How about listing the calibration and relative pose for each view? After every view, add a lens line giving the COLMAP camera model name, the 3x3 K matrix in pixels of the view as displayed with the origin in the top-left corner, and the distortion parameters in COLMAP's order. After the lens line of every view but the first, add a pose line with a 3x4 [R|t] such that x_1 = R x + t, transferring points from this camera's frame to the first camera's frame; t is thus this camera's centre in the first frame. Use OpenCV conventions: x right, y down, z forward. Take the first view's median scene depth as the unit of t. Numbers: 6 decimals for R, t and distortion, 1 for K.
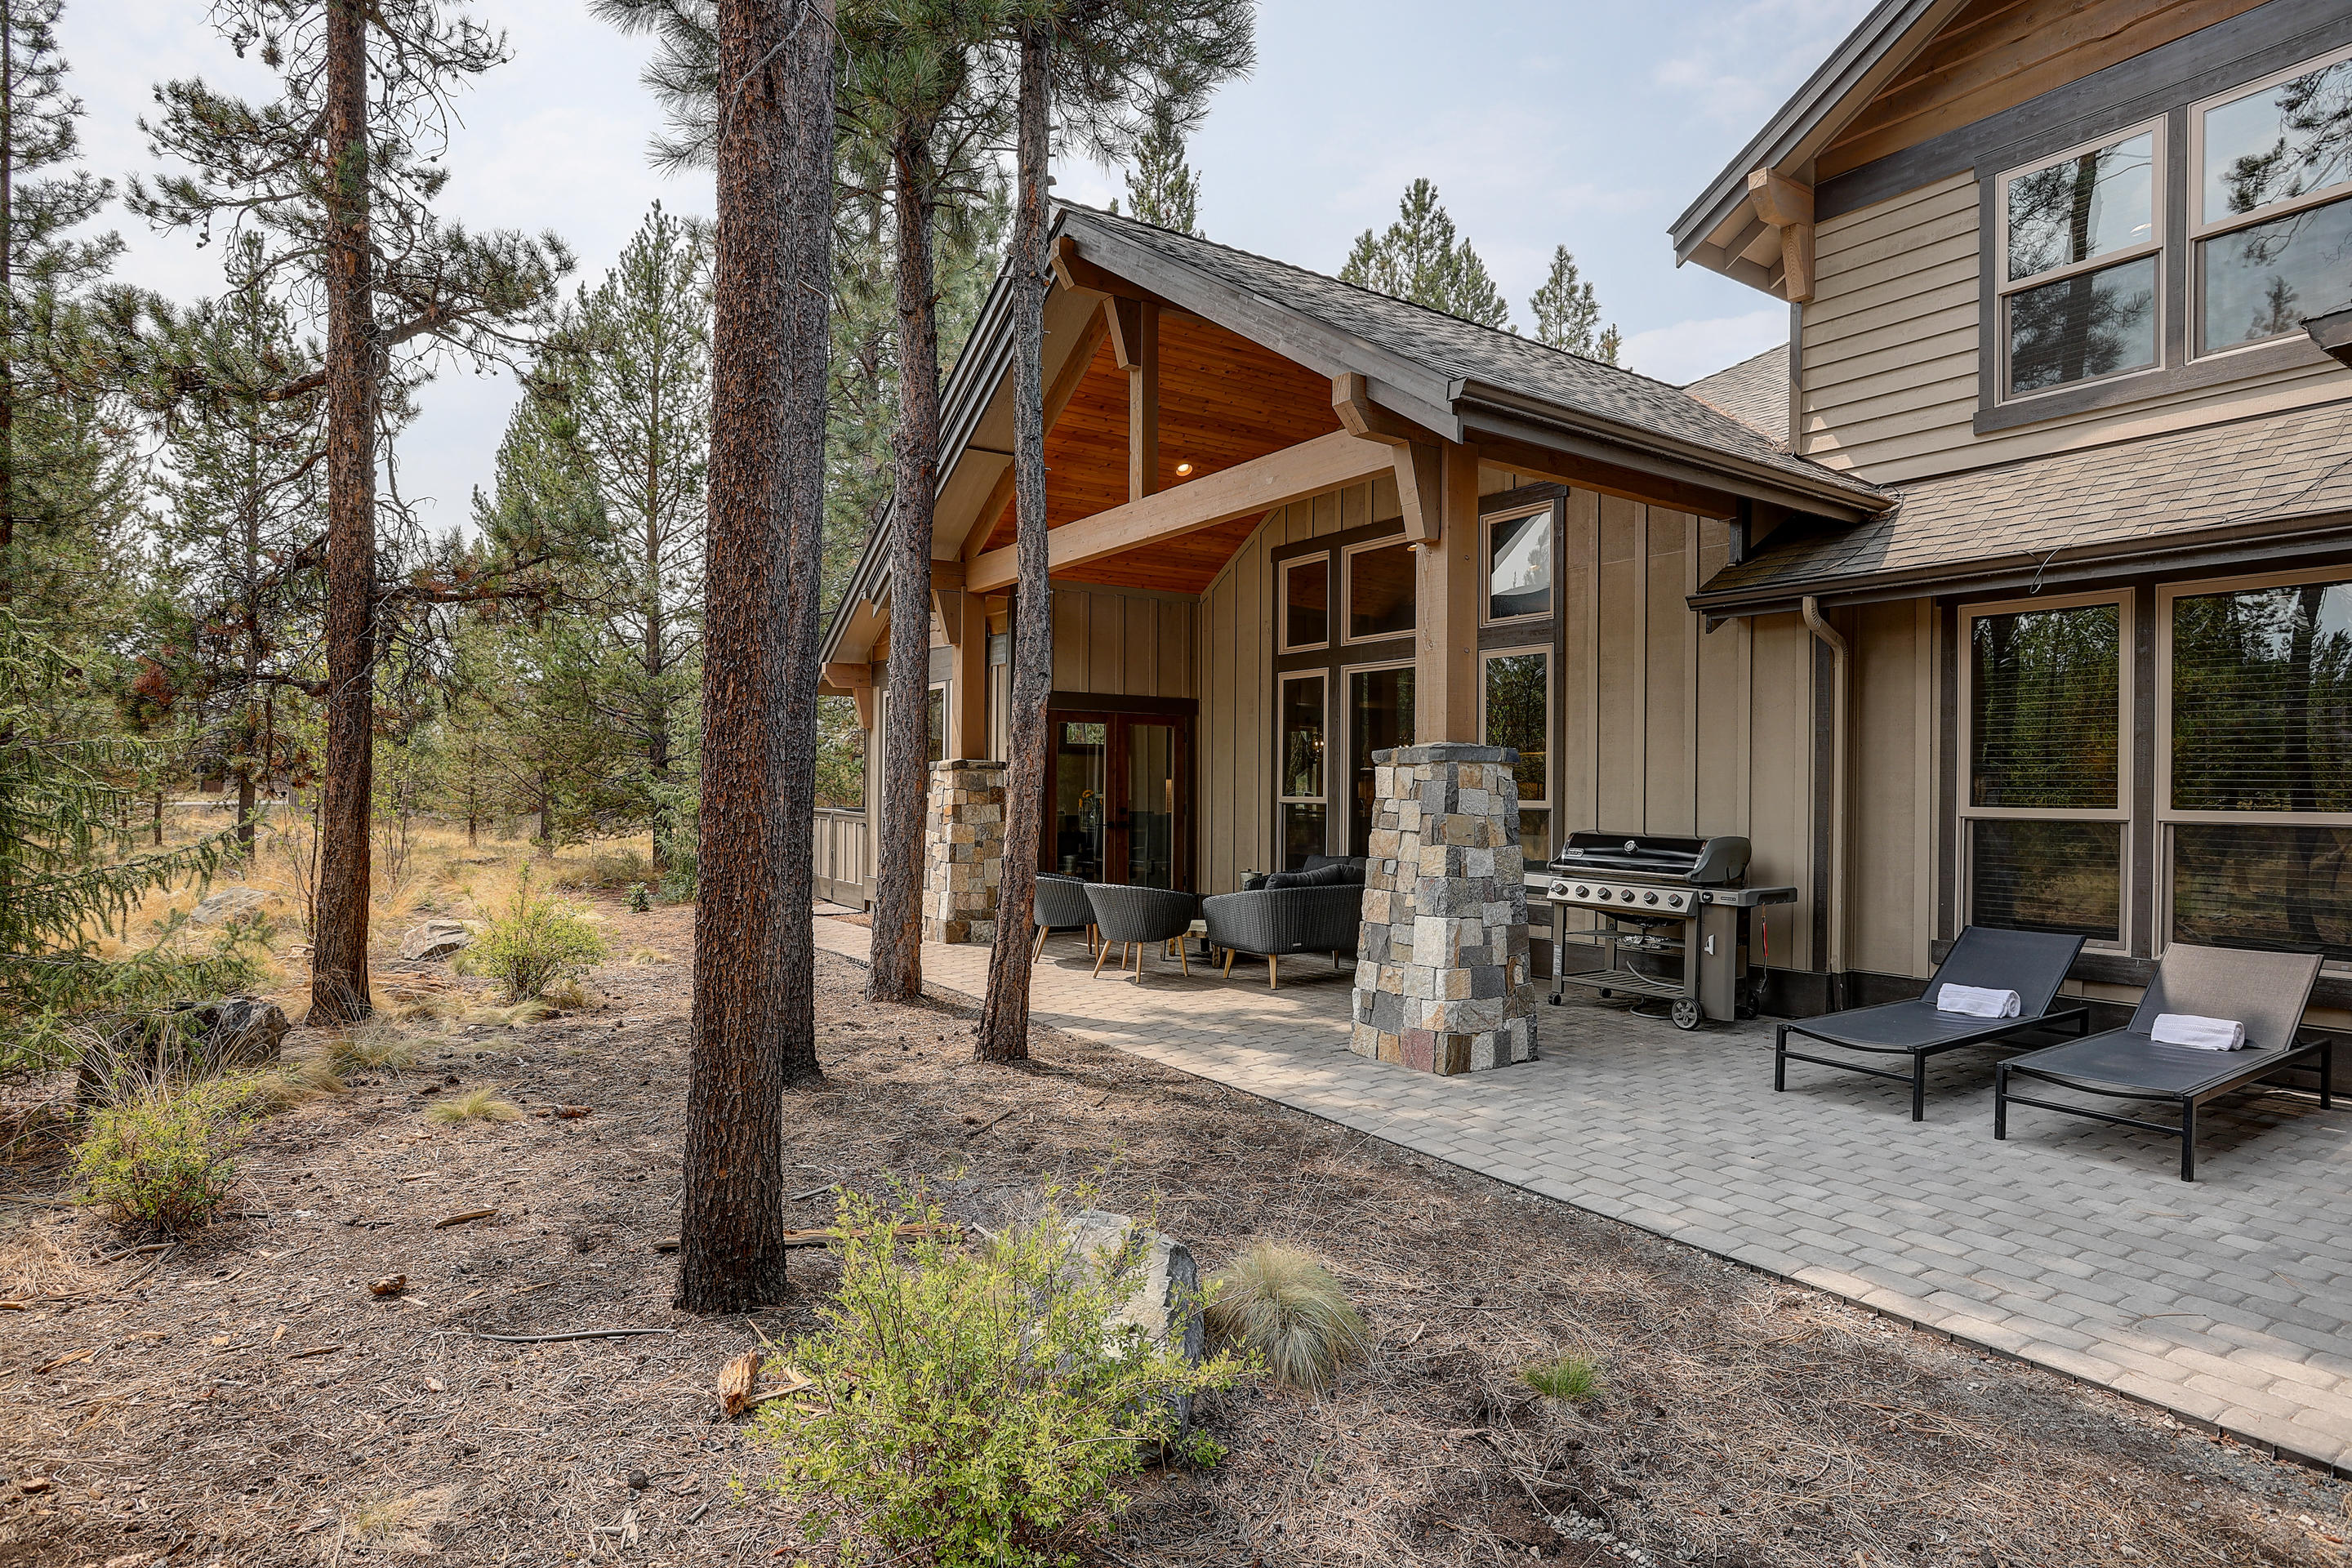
lens RADIAL K [[1287.6, 0, 1178.1], [0, 1287.6, 795.2], [0, 0, 1]] dist [-0.084485, 0.051157]
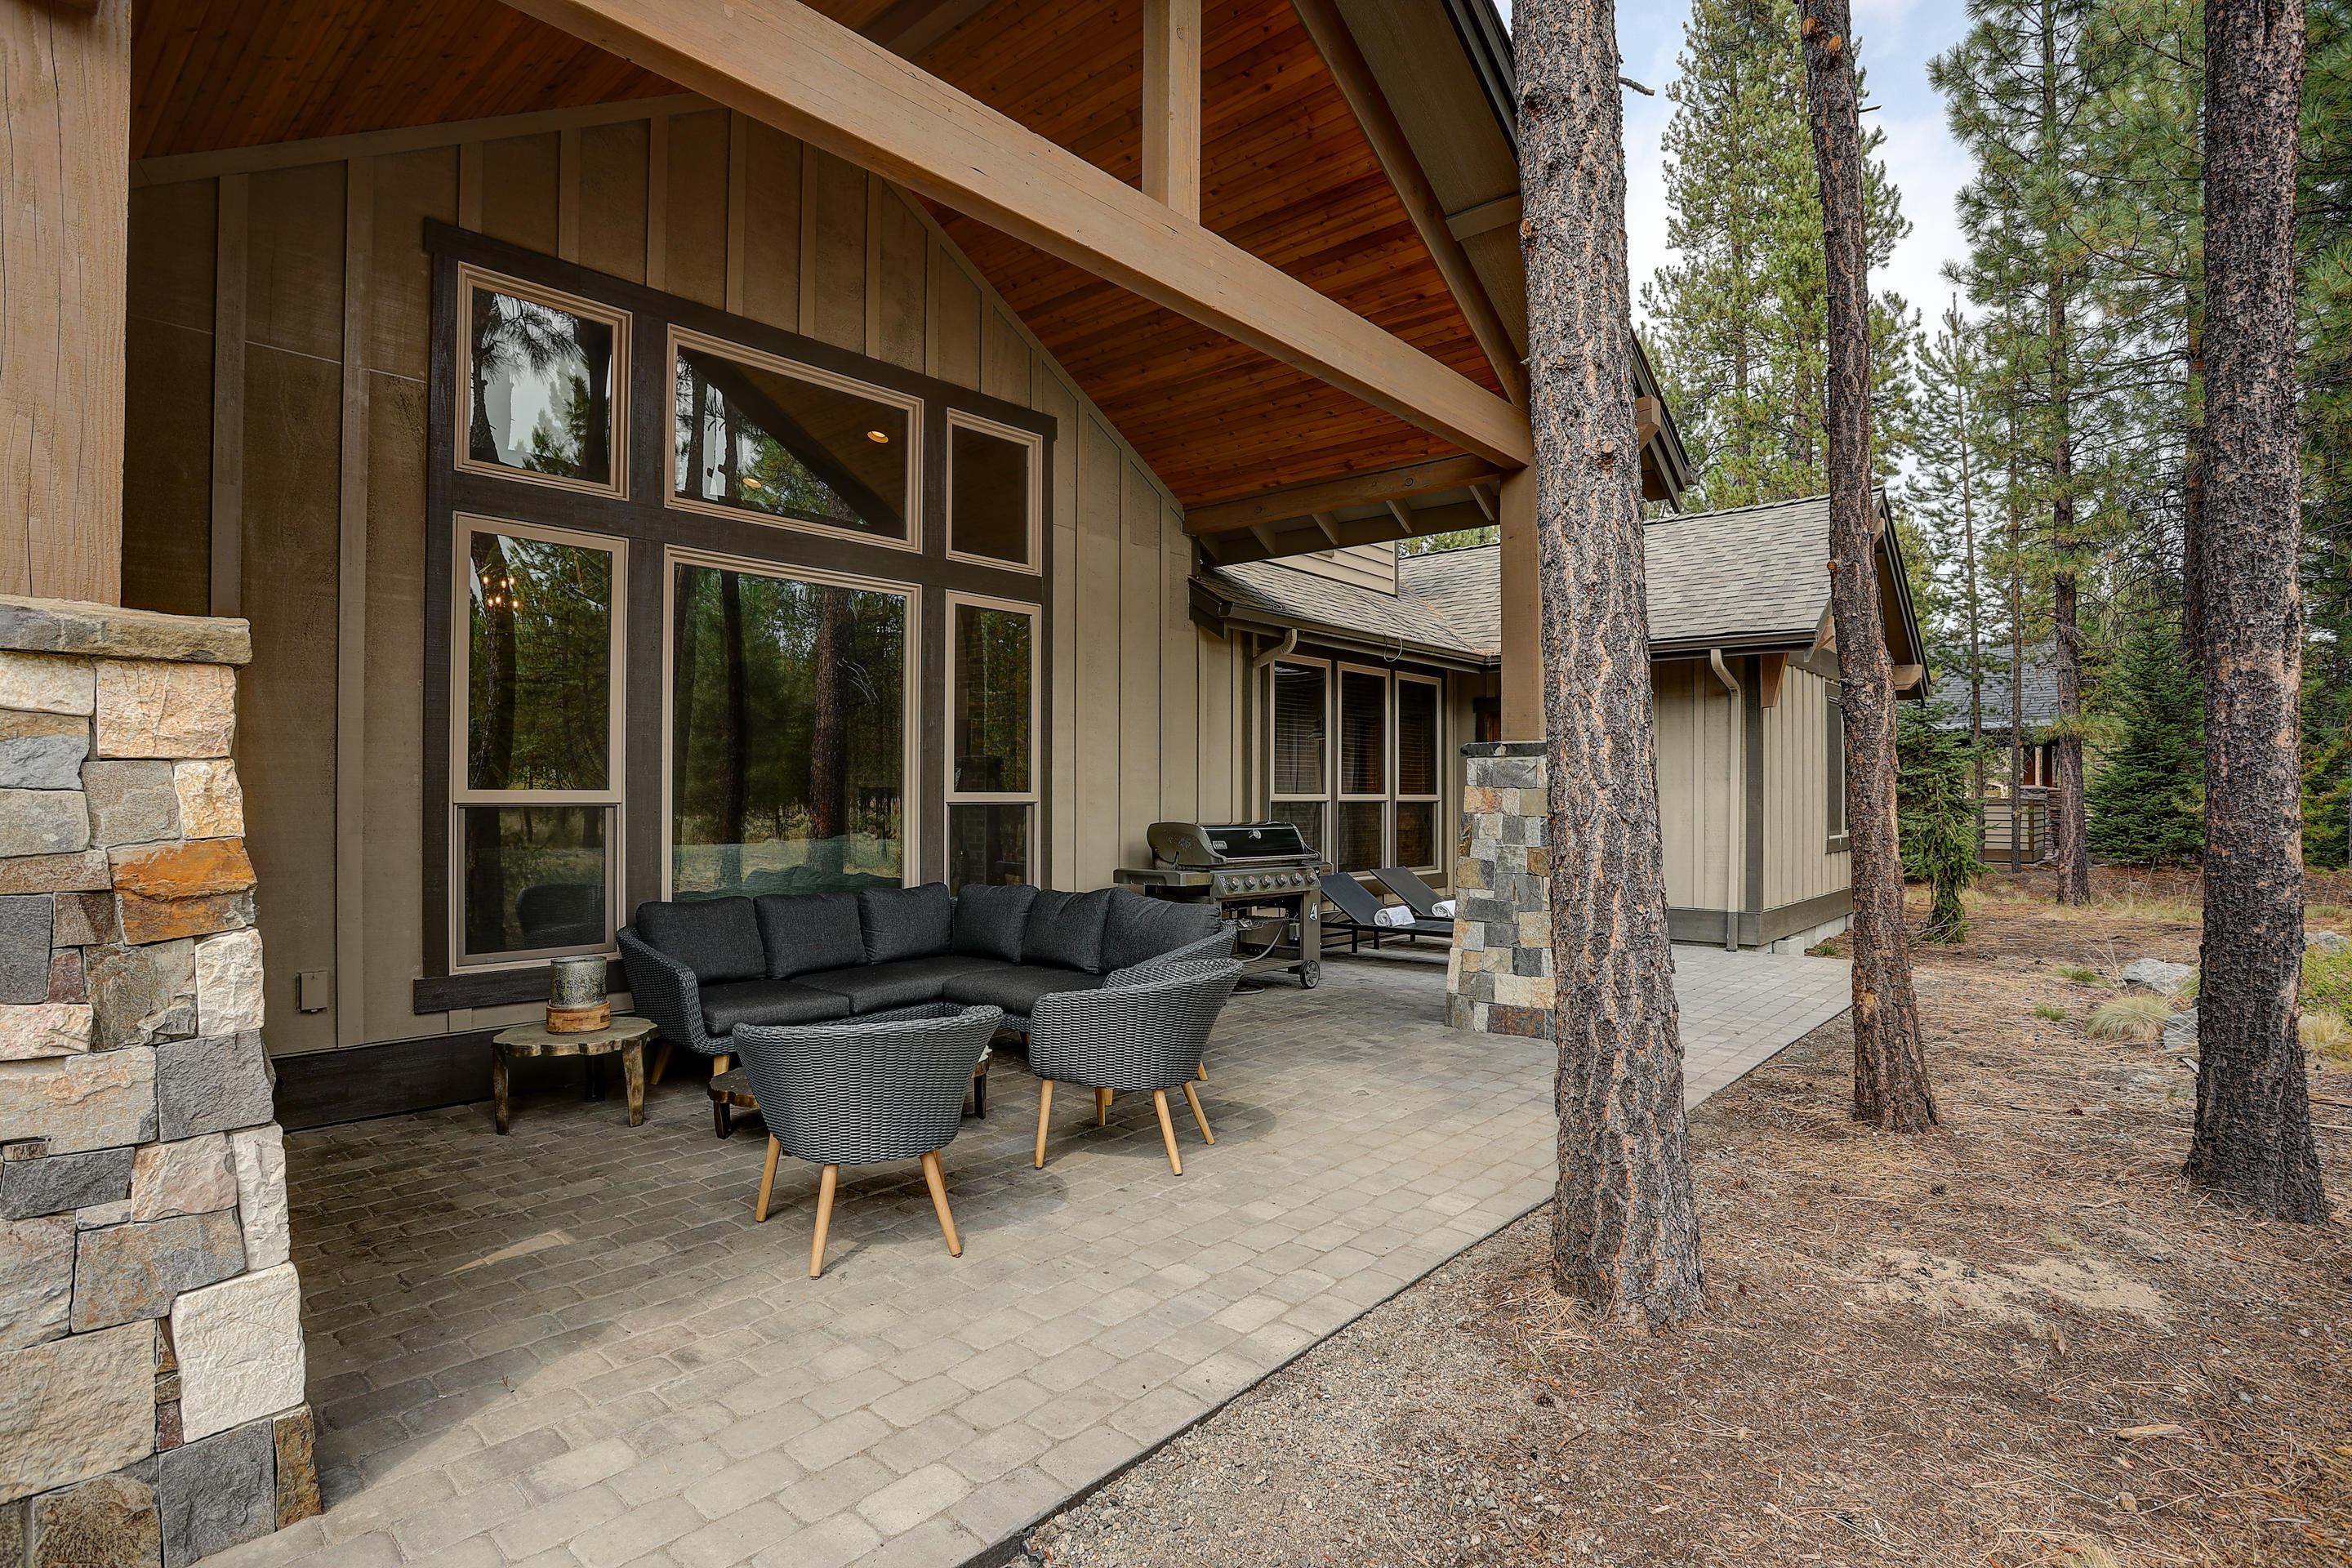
lens RADIAL K [[1253.6, 0, 1176.0], [0, 1253.6, 784.0], [0, 0, 1]] dist [-0.000023, -0.000010]
pose [[-0.263543, -0.014852, 0.964533, -0.473504], [-0.012277, 0.999852, 0.012041, -0.013404], [-0.964570, -0.008668, -0.263686, 1.048877]]
